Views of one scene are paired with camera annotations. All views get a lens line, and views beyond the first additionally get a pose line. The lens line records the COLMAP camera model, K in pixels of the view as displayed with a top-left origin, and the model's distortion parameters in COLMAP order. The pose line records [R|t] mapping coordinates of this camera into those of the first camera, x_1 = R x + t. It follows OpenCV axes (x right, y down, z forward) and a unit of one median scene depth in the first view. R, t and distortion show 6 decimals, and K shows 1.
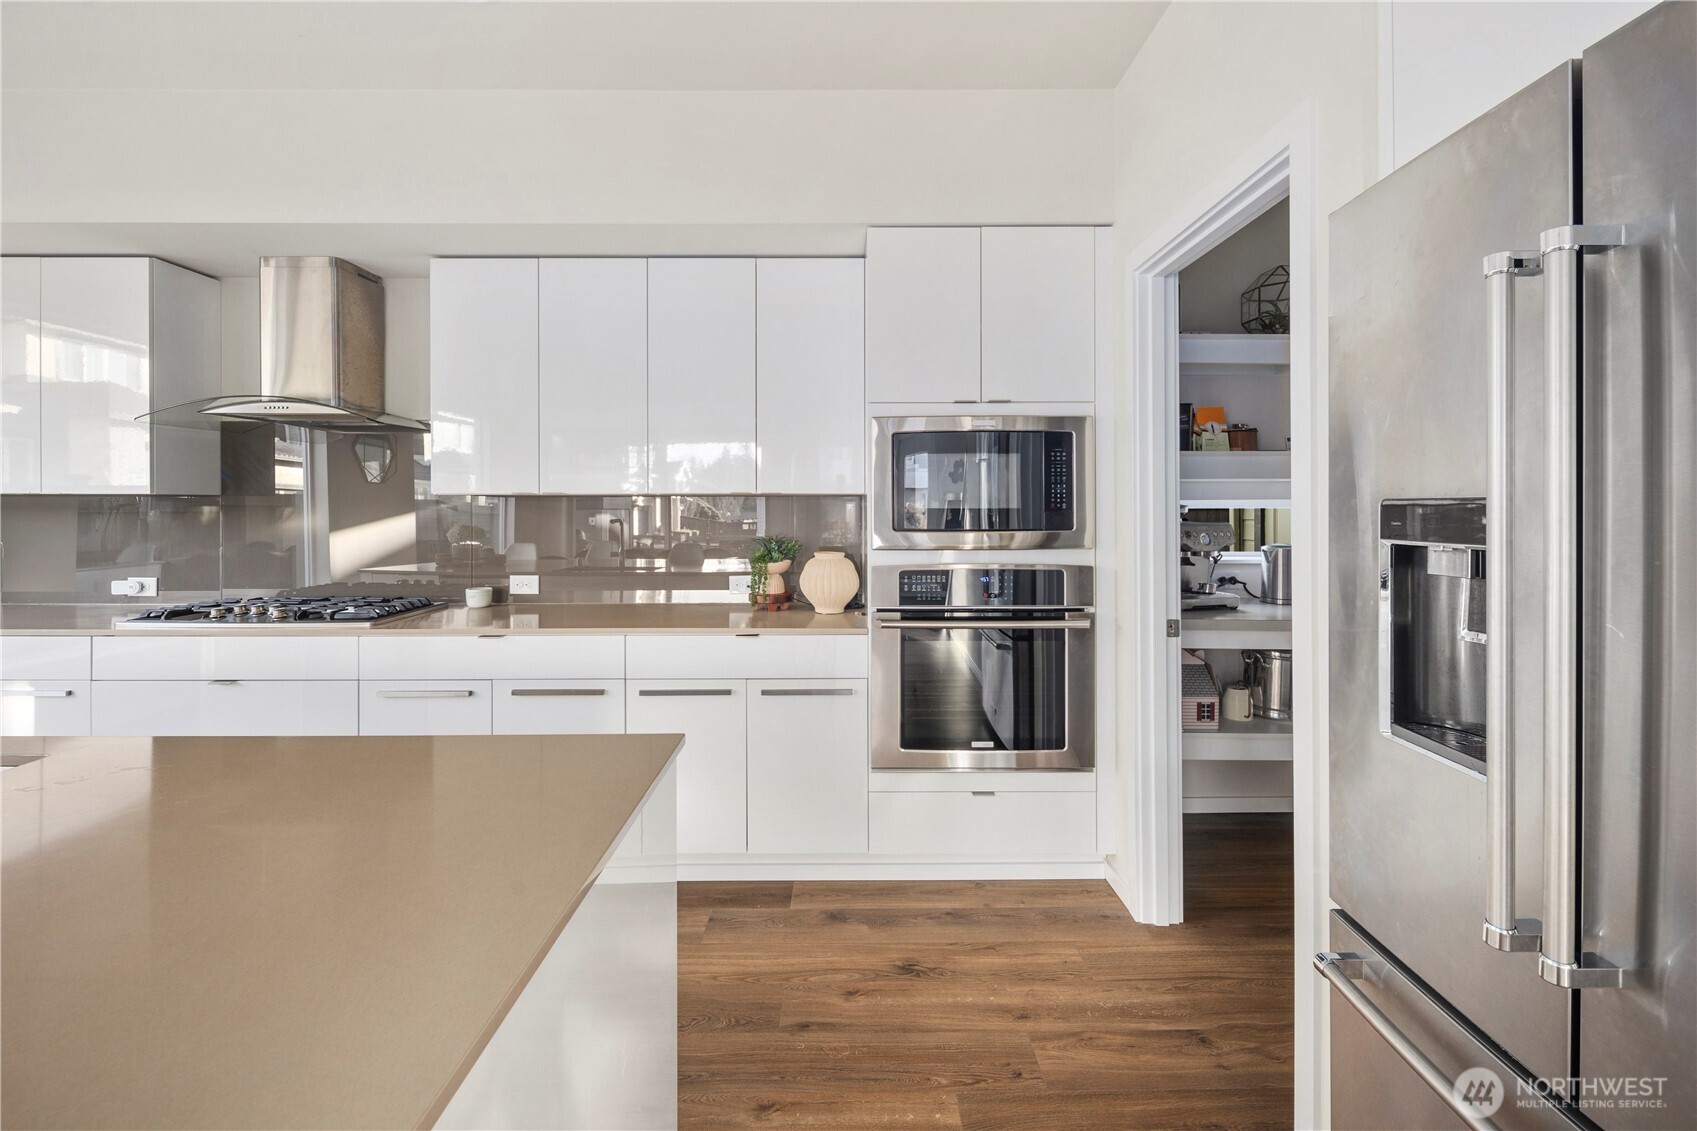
lens RADIAL K [[743.1, 0, 849.5], [0, 743.1, 512.3], [0, 0, 1]] dist [0.010605, -0.000534]
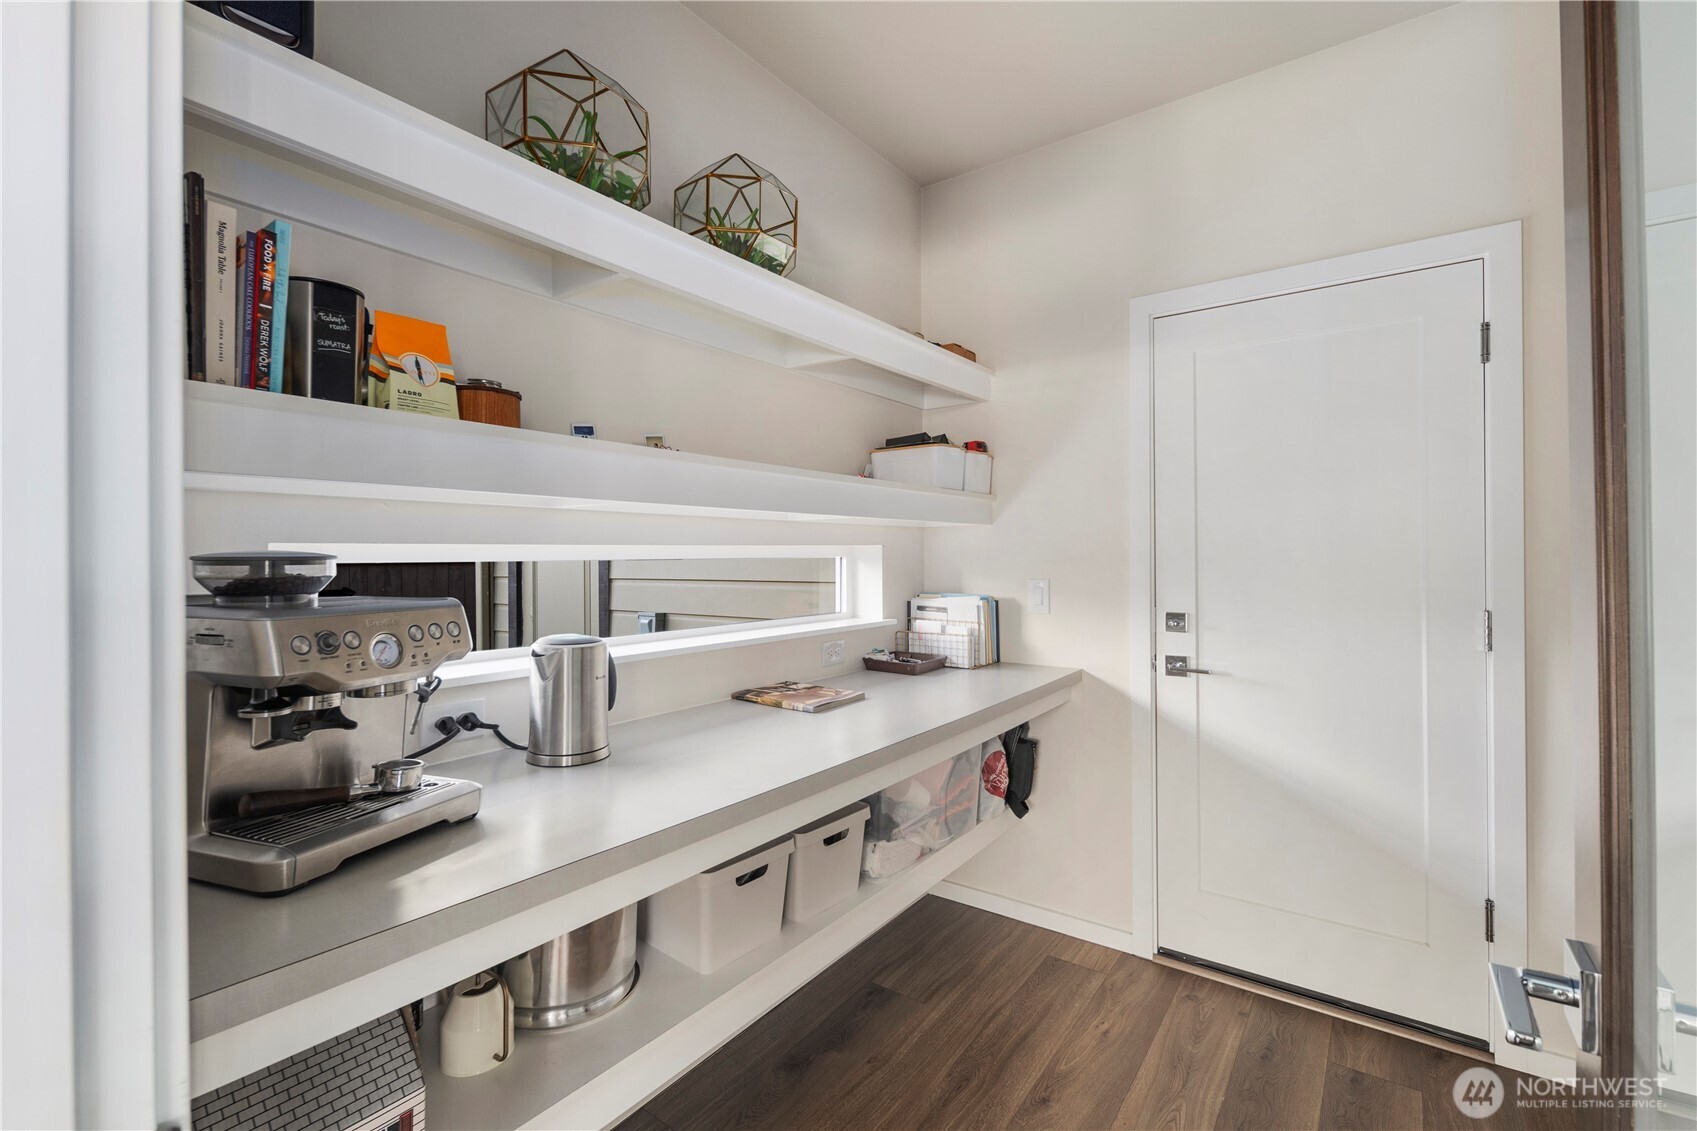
lens RADIAL K [[743.1, 0, 845.9], [0, 743.1, 558.3], [0, 0, 1]] dist [0.010605, -0.000534]
pose [[0.600732, 0.003666, 0.799442, 0.262496], [0.002304, 0.999977, -0.006317, -0.004853], [-0.799447, 0.005637, 0.600710, 0.493935]]
